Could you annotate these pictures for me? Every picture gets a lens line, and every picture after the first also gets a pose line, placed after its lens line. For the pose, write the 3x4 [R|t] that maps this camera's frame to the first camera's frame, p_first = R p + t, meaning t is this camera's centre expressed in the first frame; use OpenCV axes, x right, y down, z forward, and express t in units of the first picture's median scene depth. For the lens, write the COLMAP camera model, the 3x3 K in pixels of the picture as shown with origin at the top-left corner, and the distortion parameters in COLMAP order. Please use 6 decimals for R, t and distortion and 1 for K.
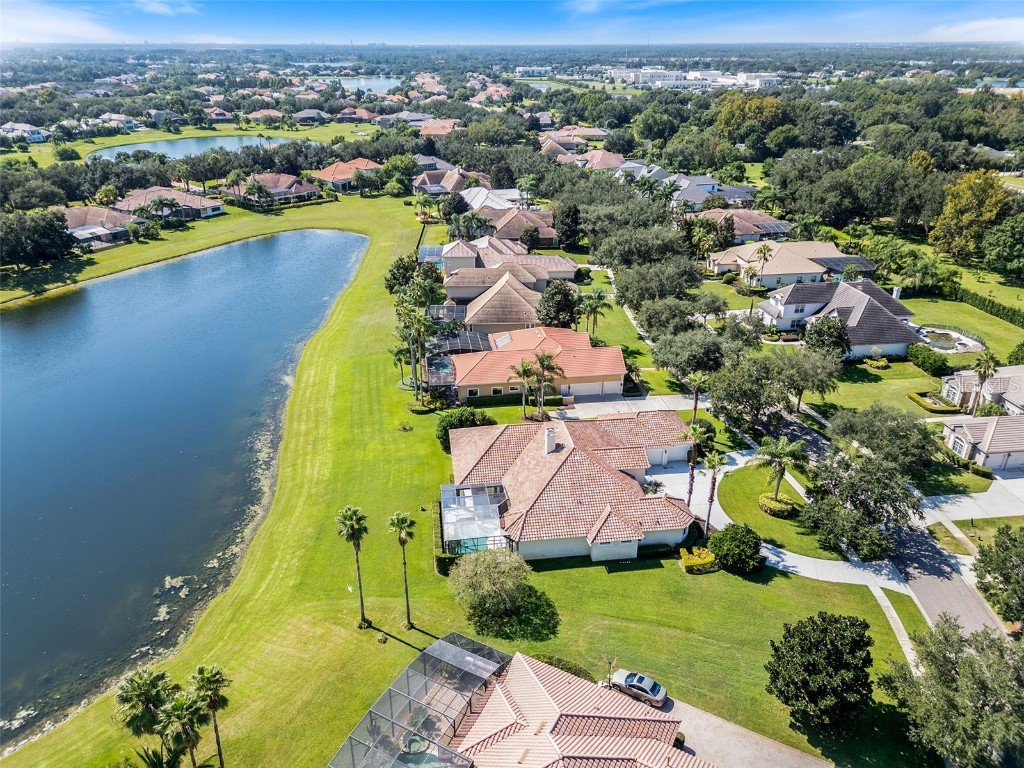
lens RADIAL K [[712.3, 0, 510.9], [0, 712.3, 380.6], [0, 0, 1]] dist [0.075545, -0.070440]
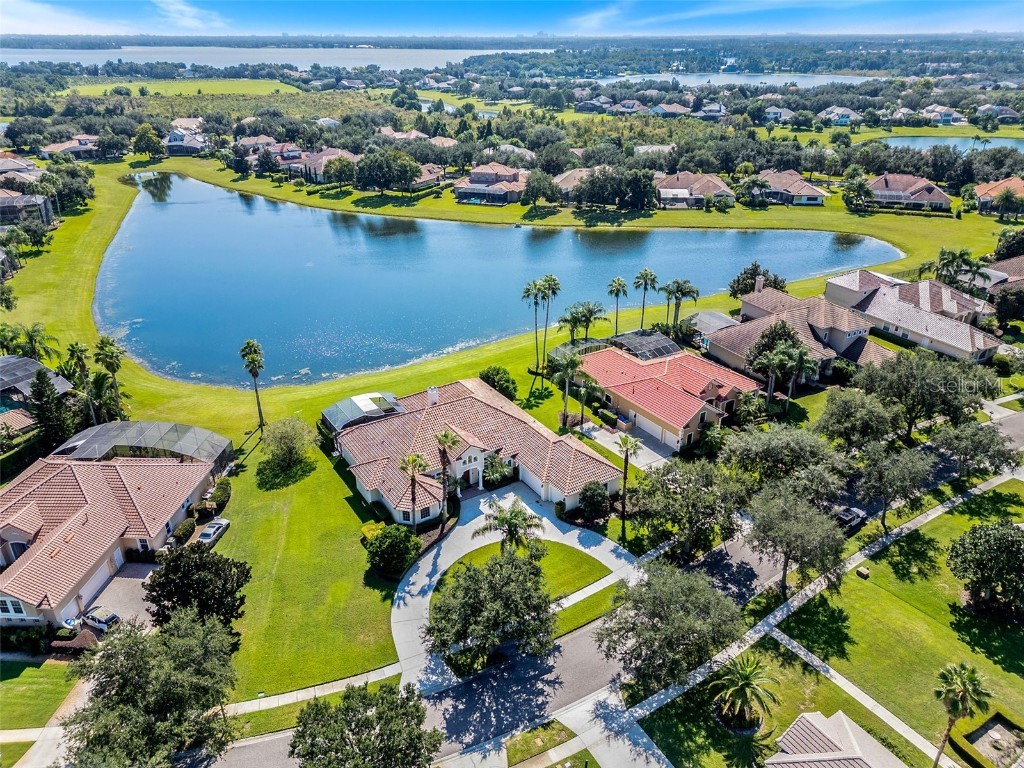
lens RADIAL K [[712.3, 0, 510.9], [0, 712.3, 380.6], [0, 0, 1]] dist [0.075545, -0.070440]
pose [[0.408523, 0.392428, -0.824081, 0.901845], [-0.382708, 0.893305, 0.235672, -0.220820], [0.828640, 0.219105, 0.515120, 0.469740]]
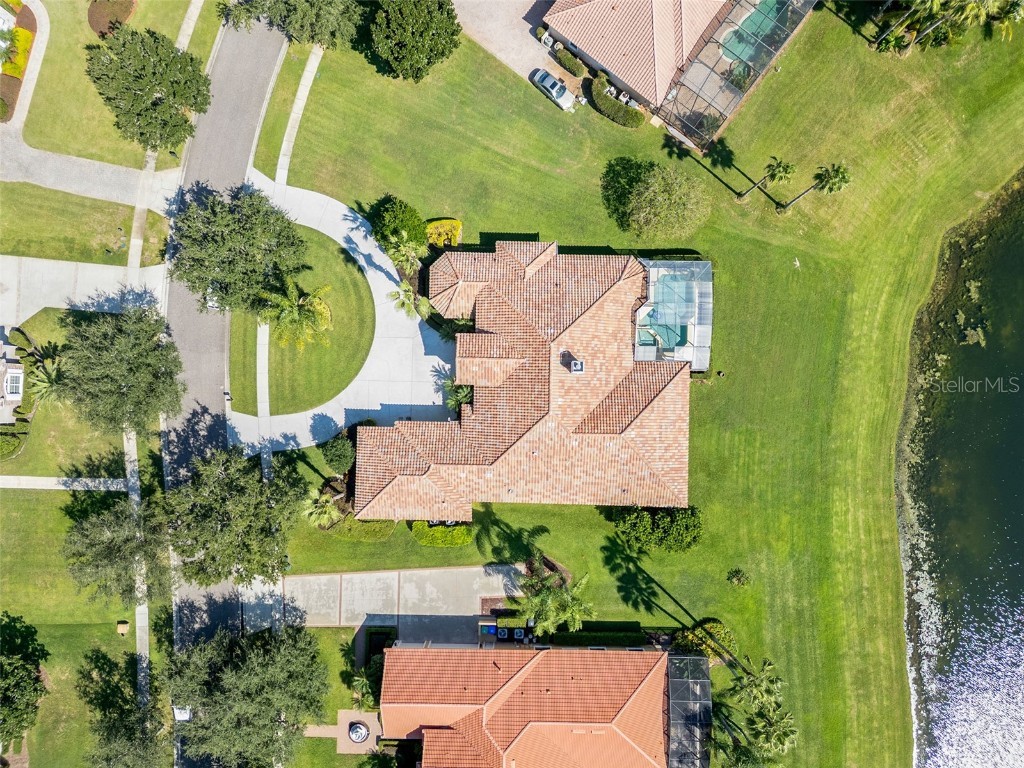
lens RADIAL K [[714.8, 0, 510.4], [0, 714.8, 386.2], [0, 0, 1]] dist [0.092195, -0.088962]
pose [[-0.987288, -0.158660, 0.009430, 0.104981], [0.072916, -0.399411, 0.913867, -0.576425], [-0.141228, 0.902938, 0.405903, 0.638585]]
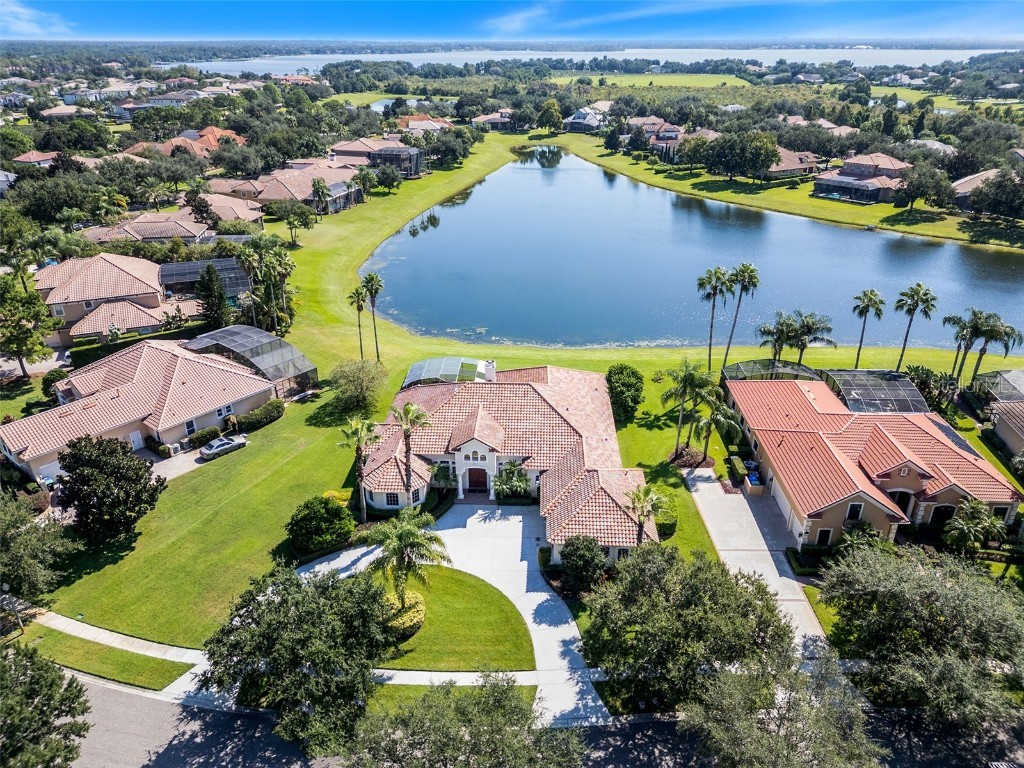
lens RADIAL K [[712.3, 0, 510.9], [0, 712.3, 380.6], [0, 0, 1]] dist [0.075545, -0.070440]
pose [[-0.179768, 0.420162, -0.889465, 0.762177], [-0.413471, 0.788172, 0.455879, -0.293796], [0.892595, 0.449720, 0.032037, 0.895120]]
